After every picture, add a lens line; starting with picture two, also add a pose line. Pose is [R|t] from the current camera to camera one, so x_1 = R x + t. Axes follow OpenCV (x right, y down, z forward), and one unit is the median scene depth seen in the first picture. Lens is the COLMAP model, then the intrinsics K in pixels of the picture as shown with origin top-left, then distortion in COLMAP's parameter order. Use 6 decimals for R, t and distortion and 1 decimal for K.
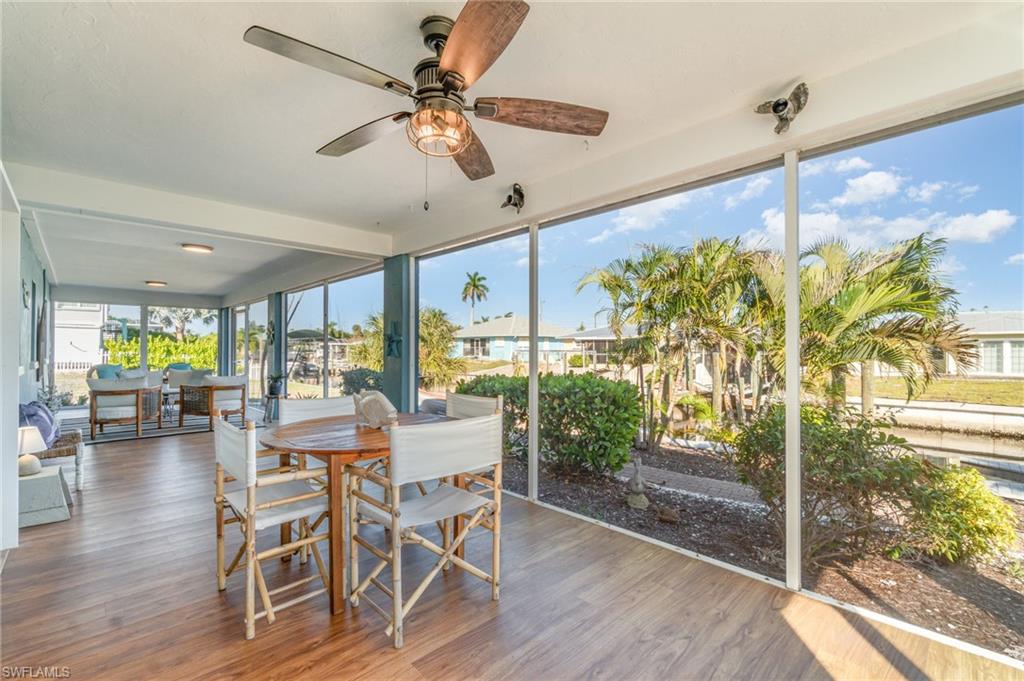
lens RADIAL K [[449.7, 0, 507.0], [0, 449.7, 358.6], [0, 0, 1]] dist [-0.003096, 0.000619]
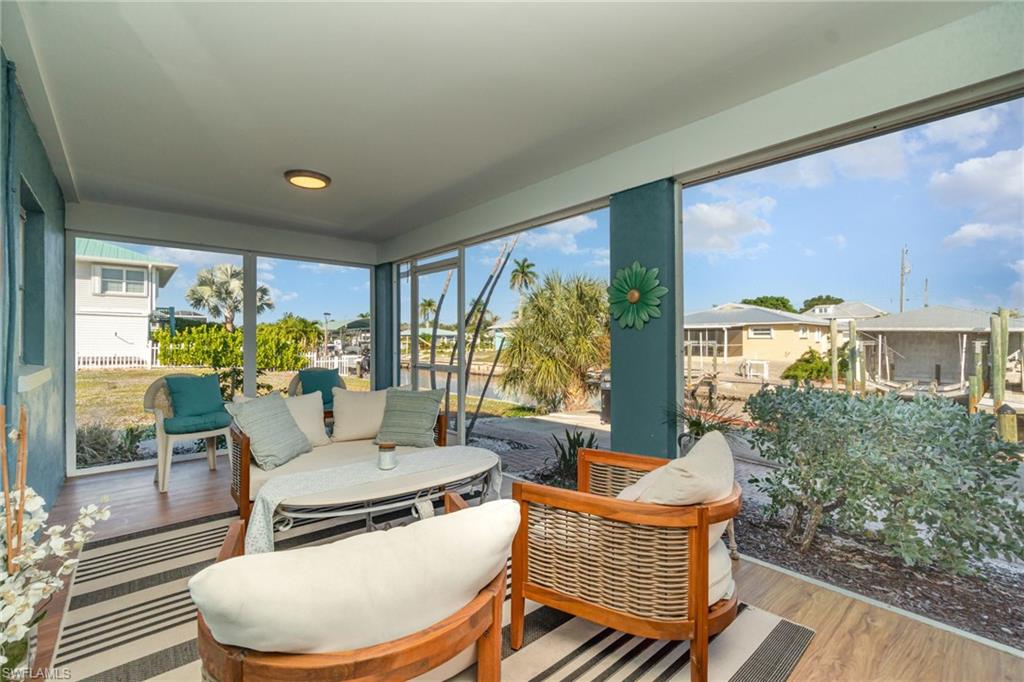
lens RADIAL K [[449.7, 0, 510.0], [0, 449.7, 343.7], [0, 0, 1]] dist [-0.003096, 0.000619]
pose [[0.998633, -0.002370, -0.052222, -0.141139], [0.001771, 0.999932, -0.011513, -0.003882], [0.052245, 0.011405, 0.998569, 0.147849]]
